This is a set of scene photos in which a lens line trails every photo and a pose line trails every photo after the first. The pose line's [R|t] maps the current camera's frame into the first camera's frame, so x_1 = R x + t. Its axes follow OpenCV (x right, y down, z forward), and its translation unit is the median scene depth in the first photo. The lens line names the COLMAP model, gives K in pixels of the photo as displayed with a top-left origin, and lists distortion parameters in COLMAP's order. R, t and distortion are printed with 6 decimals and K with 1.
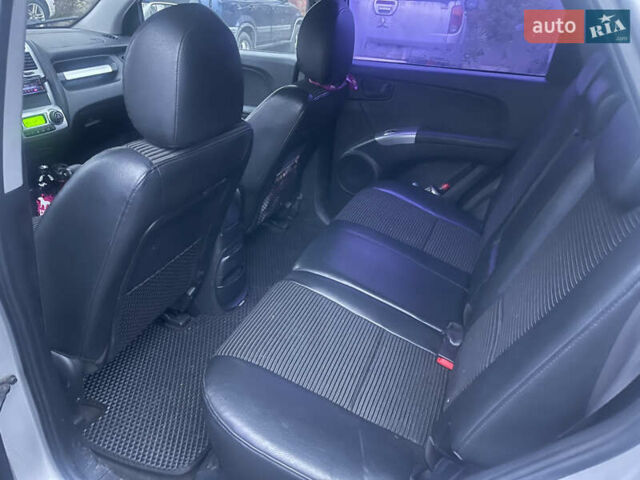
lens RADIAL K [[476.9, 0, 320.0], [0, 476.9, 240.0], [0, 0, 1]] dist [0.056207, -0.084831]
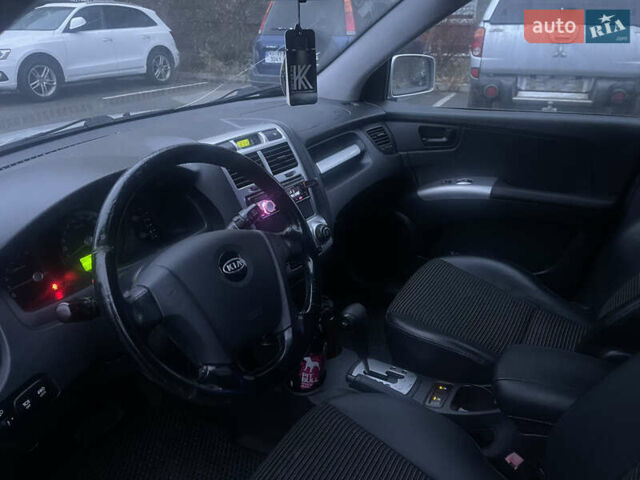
lens RADIAL K [[476.9, 0, 320.0], [0, 476.9, 240.0], [0, 0, 1]] dist [0.056207, -0.084831]
pose [[0.988447, -0.010452, -0.151204, -0.420440], [0.002110, 0.998471, -0.055229, -0.195302], [0.151550, 0.054272, 0.986959, 0.307636]]
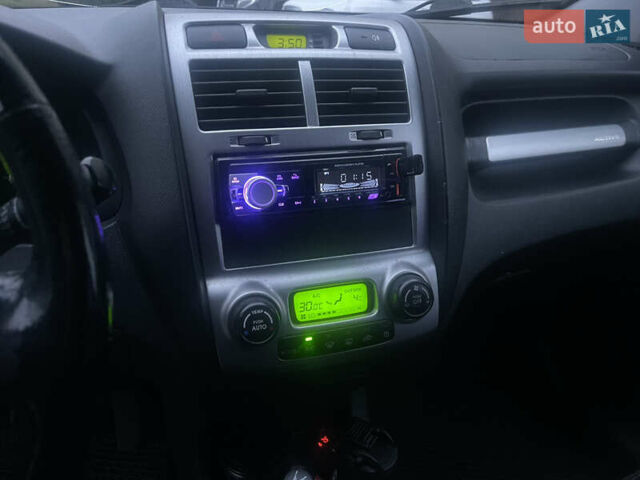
lens RADIAL K [[476.9, 0, 320.0], [0, 476.9, 240.0], [0, 0, 1]] dist [0.056207, -0.084831]
pose [[0.728769, 0.276095, -0.626631, -0.396574], [-0.322119, 0.945763, 0.042083, -0.263383], [0.604264, 0.171181, 0.778179, 0.701644]]
